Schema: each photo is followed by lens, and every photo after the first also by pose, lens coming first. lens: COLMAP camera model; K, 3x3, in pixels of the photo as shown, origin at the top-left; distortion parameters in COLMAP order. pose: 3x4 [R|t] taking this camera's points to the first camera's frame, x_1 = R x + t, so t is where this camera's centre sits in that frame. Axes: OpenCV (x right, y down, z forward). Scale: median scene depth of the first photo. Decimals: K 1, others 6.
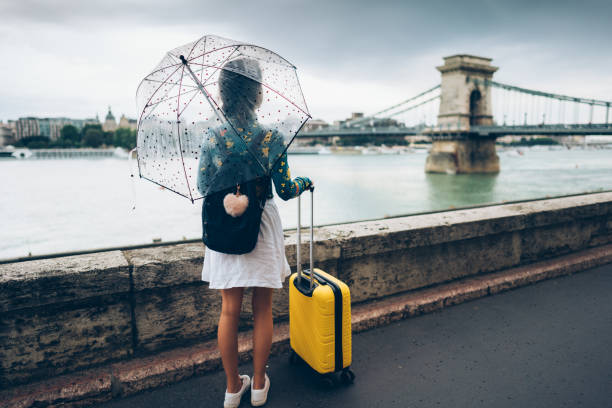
lens RADIAL K [[423.8, 0, 304.6], [0, 423.8, 196.9], [0, 0, 1]] dist [0.000447, -0.000686]
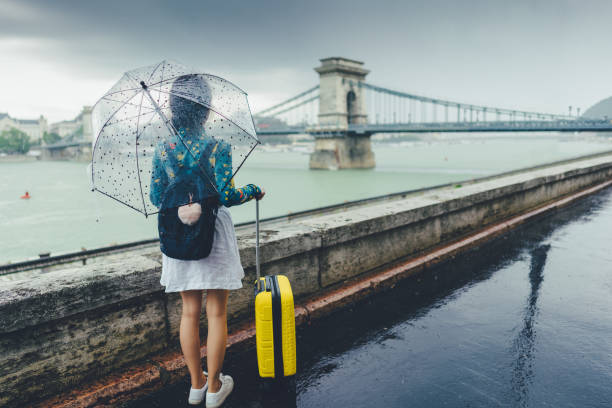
lens RADIAL K [[428.2, 0, 306.6], [0, 428.2, 188.5], [0, 0, 1]] dist [-0.001651, 0.003570]
pose [[0.961508, -0.045188, 0.271035, -0.192443], [0.050118, 0.998679, -0.011294, -0.004282], [-0.270167, 0.024443, 0.962503, -0.097280]]
